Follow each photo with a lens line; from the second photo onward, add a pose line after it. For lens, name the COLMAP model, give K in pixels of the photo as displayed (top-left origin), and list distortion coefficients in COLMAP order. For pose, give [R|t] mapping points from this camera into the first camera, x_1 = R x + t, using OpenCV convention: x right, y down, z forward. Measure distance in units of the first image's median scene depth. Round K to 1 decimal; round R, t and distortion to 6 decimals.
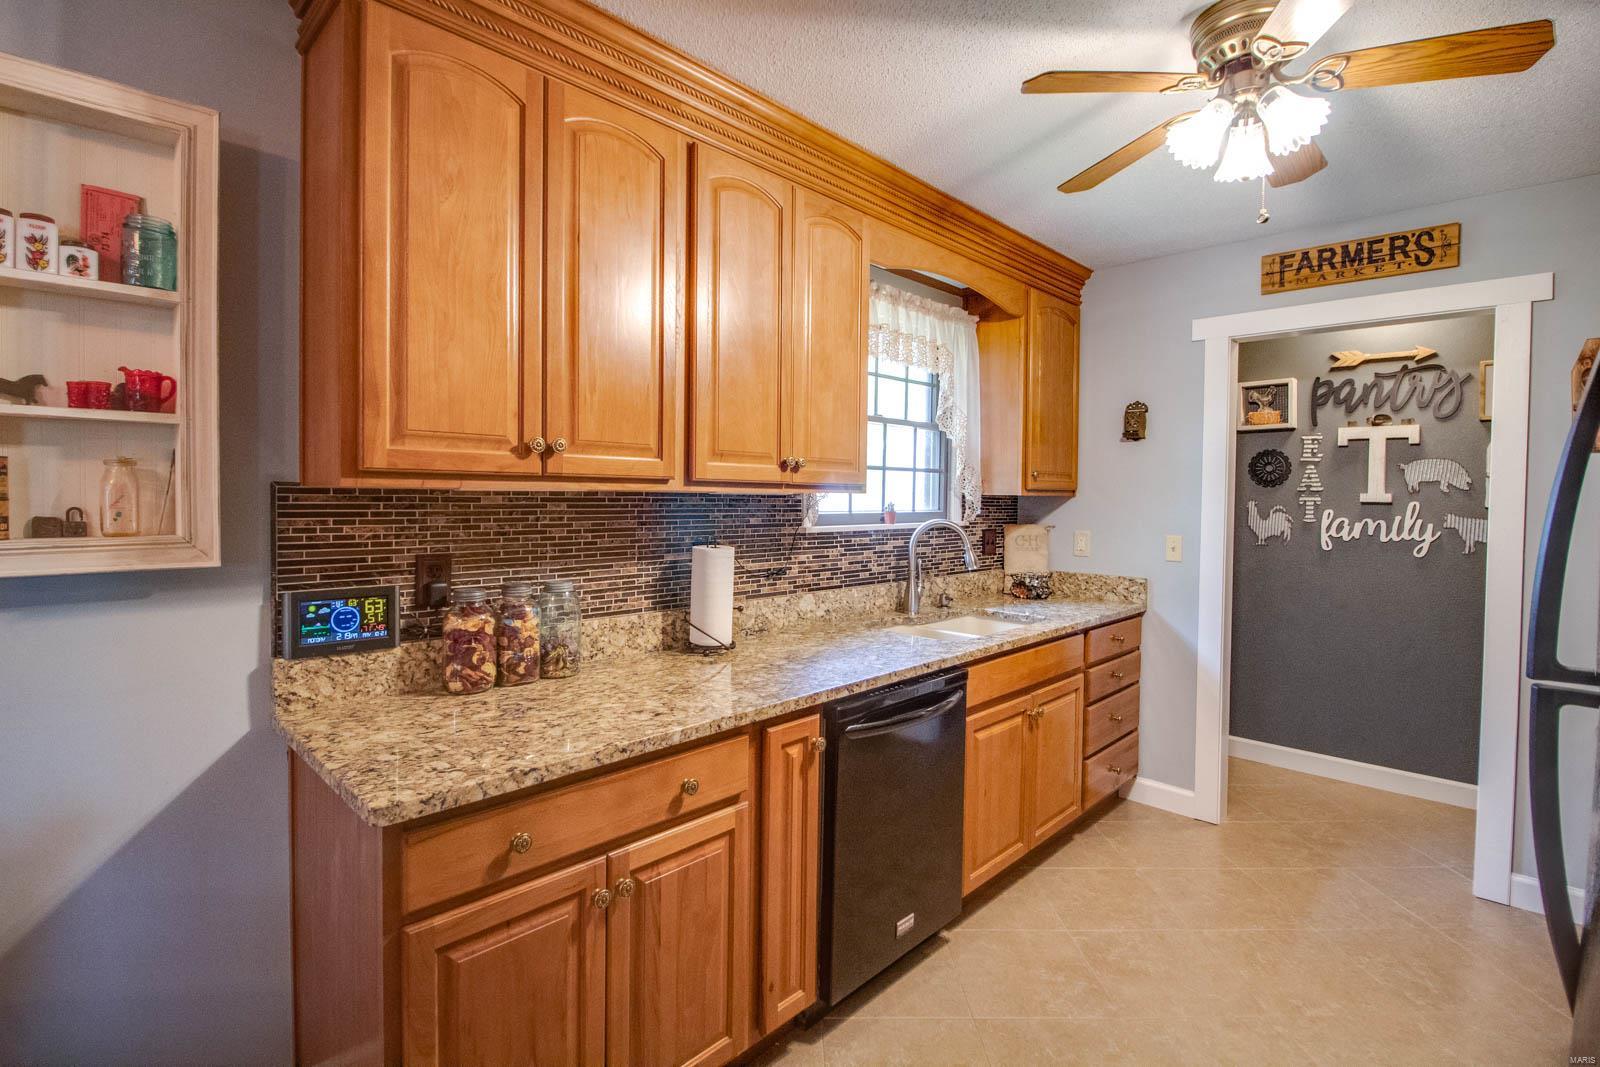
lens RADIAL K [[757.6, 0, 800.9], [0, 757.6, 526.0], [0, 0, 1]] dist [-0.004146, -0.004346]
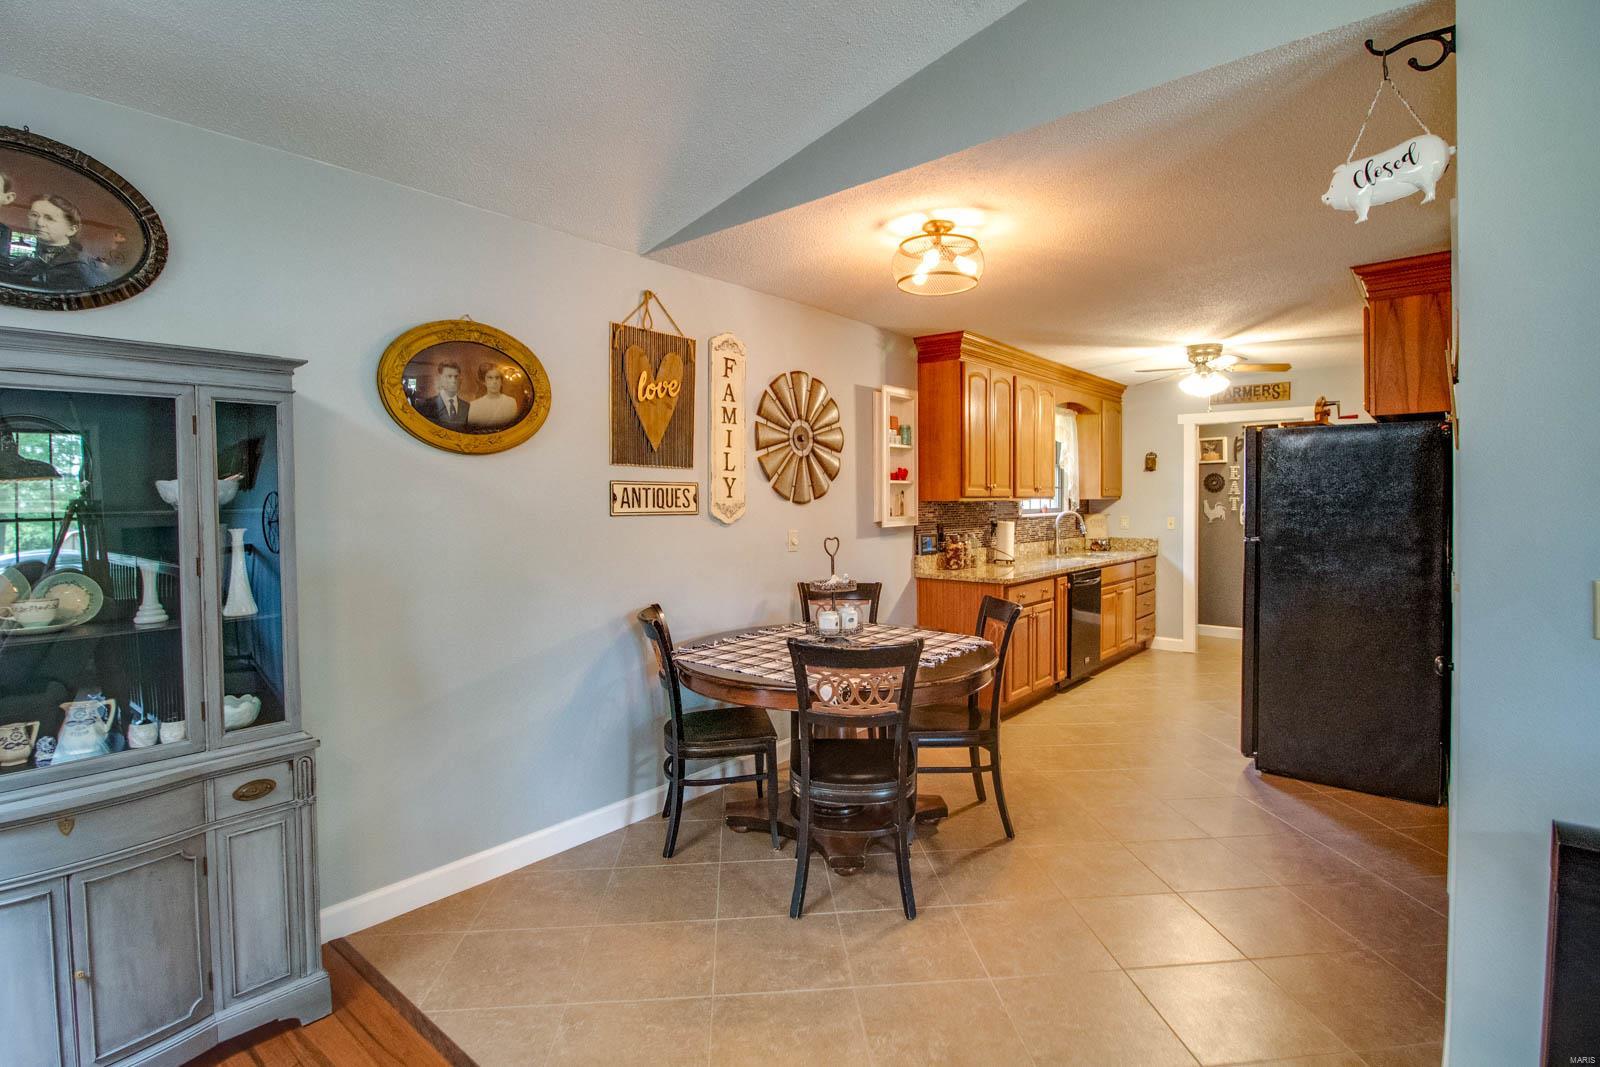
lens RADIAL K [[757.6, 0, 826.7], [0, 757.6, 528.3], [0, 0, 1]] dist [-0.004146, -0.004346]
pose [[0.996708, -0.017551, 0.079148, -0.610128], [0.017654, 0.999844, -0.000601, 0.026975], [-0.079125, 0.001996, 0.996863, -0.990938]]
